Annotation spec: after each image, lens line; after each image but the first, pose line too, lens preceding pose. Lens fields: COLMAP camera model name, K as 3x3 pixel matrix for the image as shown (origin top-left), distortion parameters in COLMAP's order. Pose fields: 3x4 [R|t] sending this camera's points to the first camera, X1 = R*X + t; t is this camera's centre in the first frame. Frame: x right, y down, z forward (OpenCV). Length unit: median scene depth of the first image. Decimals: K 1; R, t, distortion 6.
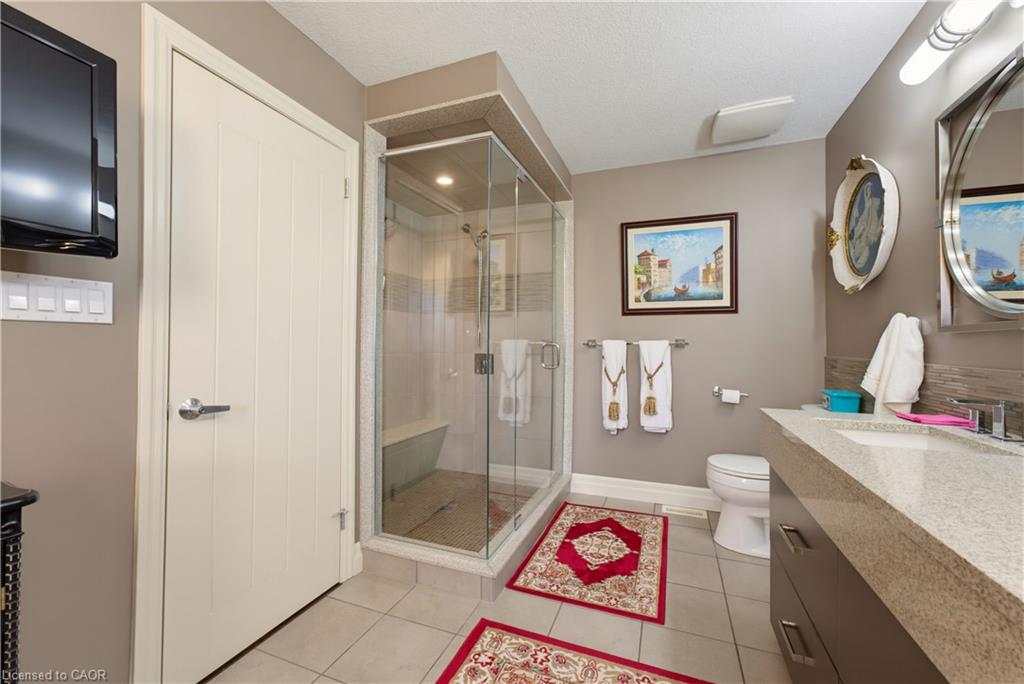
lens RADIAL K [[414.7, 0, 512.7], [0, 414.7, 341.6], [0, 0, 1]] dist [0.006401, 0.002127]
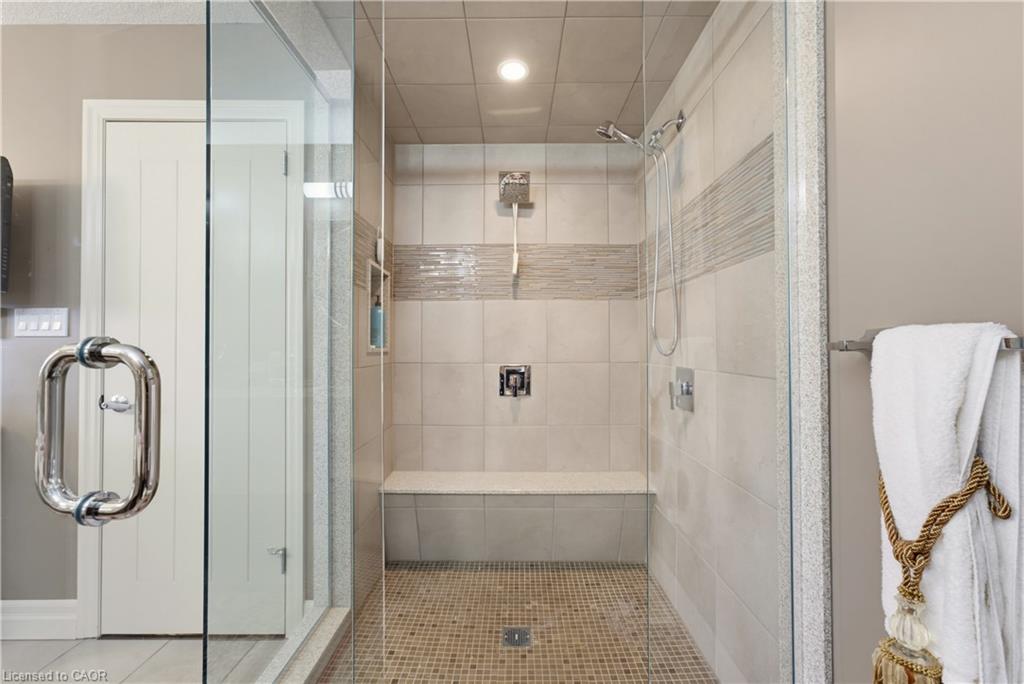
lens RADIAL K [[414.7, 0, 513.7], [0, 414.7, 337.7], [0, 0, 1]] dist [0.006401, 0.002127]
pose [[0.364781, -0.013972, -0.930988, 0.500008], [0.005563, 0.999902, -0.012826, -0.007447], [0.931077, -0.000501, 0.364824, 1.024065]]
